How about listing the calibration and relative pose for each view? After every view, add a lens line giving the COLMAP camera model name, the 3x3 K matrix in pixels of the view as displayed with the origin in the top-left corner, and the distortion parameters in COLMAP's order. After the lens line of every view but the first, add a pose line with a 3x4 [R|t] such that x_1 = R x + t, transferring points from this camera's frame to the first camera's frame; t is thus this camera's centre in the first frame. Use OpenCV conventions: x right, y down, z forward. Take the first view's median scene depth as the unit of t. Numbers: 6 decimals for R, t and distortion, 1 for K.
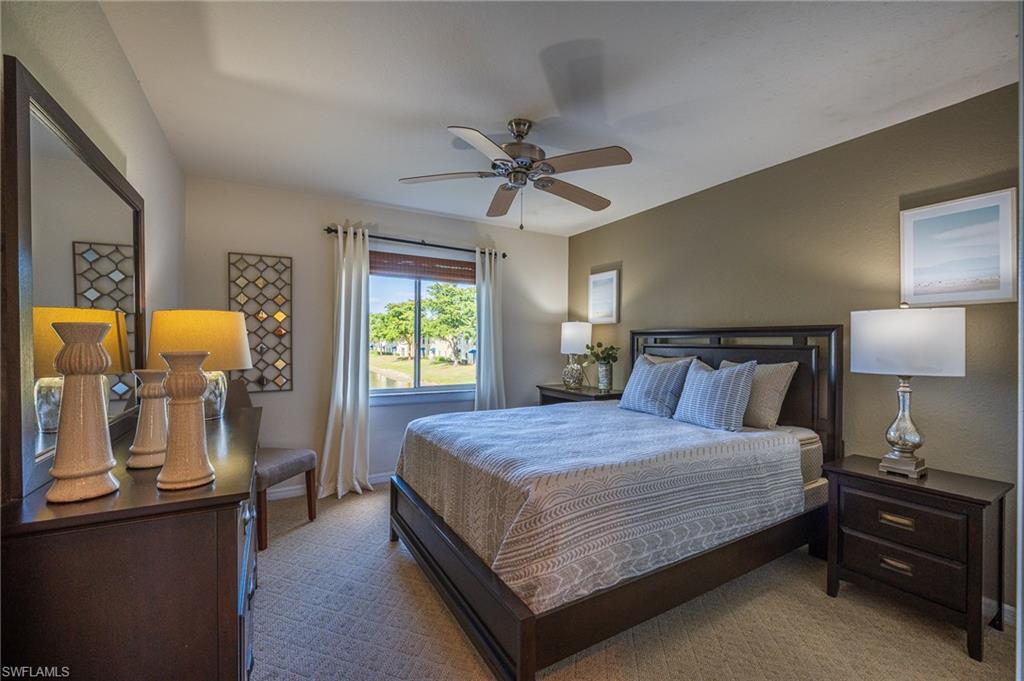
lens RADIAL K [[426.7, 0, 508.5], [0, 426.7, 338.6], [0, 0, 1]] dist [-0.000692, -0.020244]
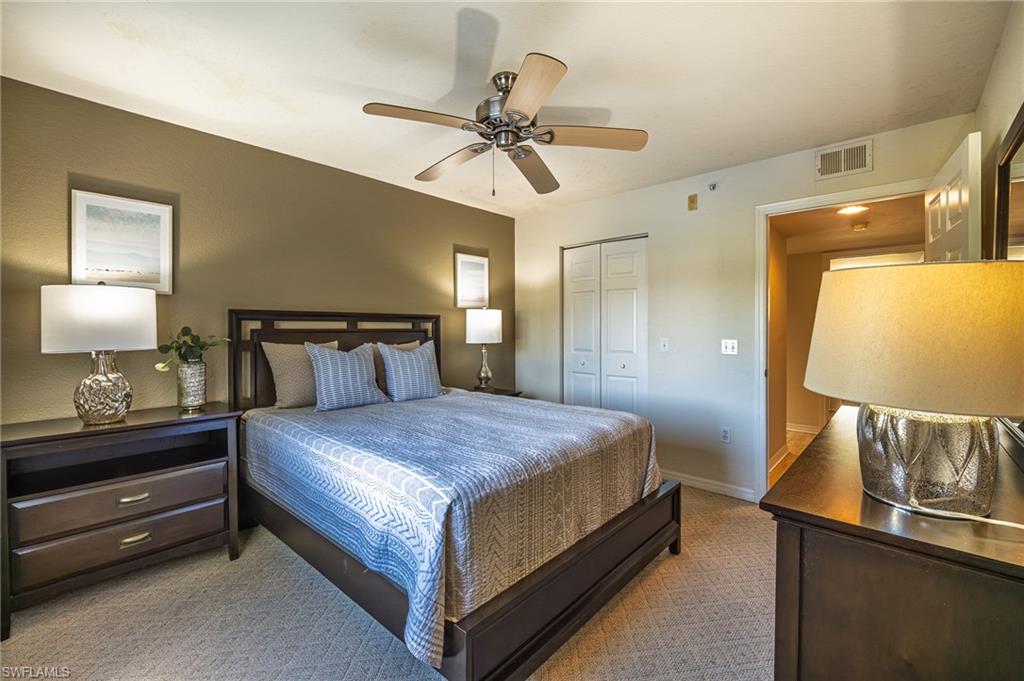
lens RADIAL K [[426.7, 0, 508.5], [0, 426.7, 338.6], [0, 0, 1]] dist [-0.000692, -0.020244]
pose [[-0.318338, -0.037969, 0.947217, -0.648129], [-0.017876, 0.999260, 0.034048, -0.003918], [-0.947809, -0.006093, -0.318781, 1.019394]]
